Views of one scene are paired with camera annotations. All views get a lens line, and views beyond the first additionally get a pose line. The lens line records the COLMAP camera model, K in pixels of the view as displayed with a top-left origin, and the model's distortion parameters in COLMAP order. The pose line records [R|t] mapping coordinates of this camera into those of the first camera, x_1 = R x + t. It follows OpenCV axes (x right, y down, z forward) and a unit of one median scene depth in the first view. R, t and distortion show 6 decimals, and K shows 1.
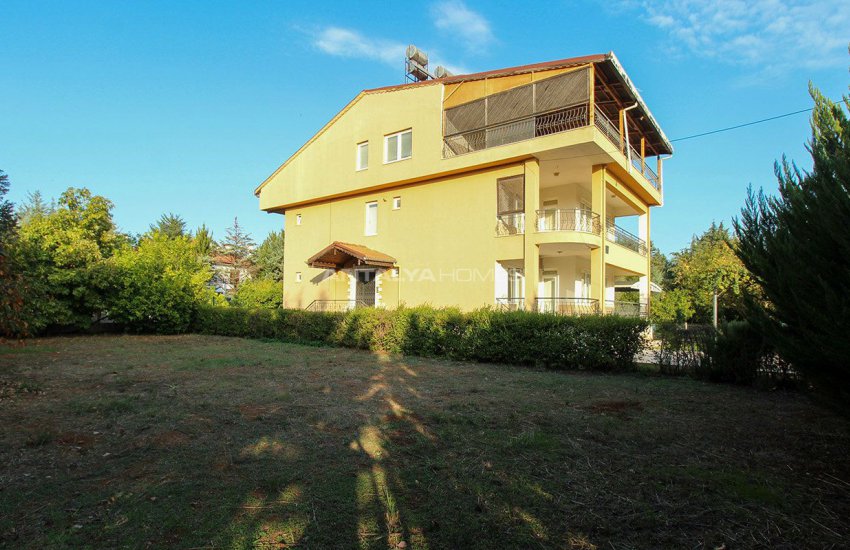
lens RADIAL K [[474.2, 0, 435.1], [0, 474.2, 293.5], [0, 0, 1]] dist [-0.033747, -0.000782]
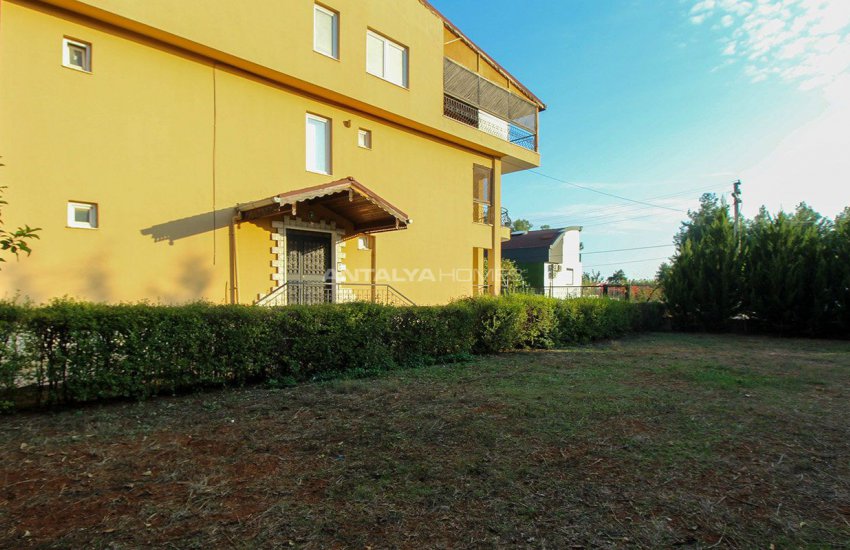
lens RADIAL K [[474.2, 0, 435.1], [0, 474.2, 293.5], [0, 0, 1]] dist [-0.033747, -0.000782]
pose [[0.147412, -0.000022, 0.989075, -0.782645], [-0.039695, 0.999194, 0.005938, 0.020185], [-0.988278, -0.040137, 0.147292, 0.857125]]
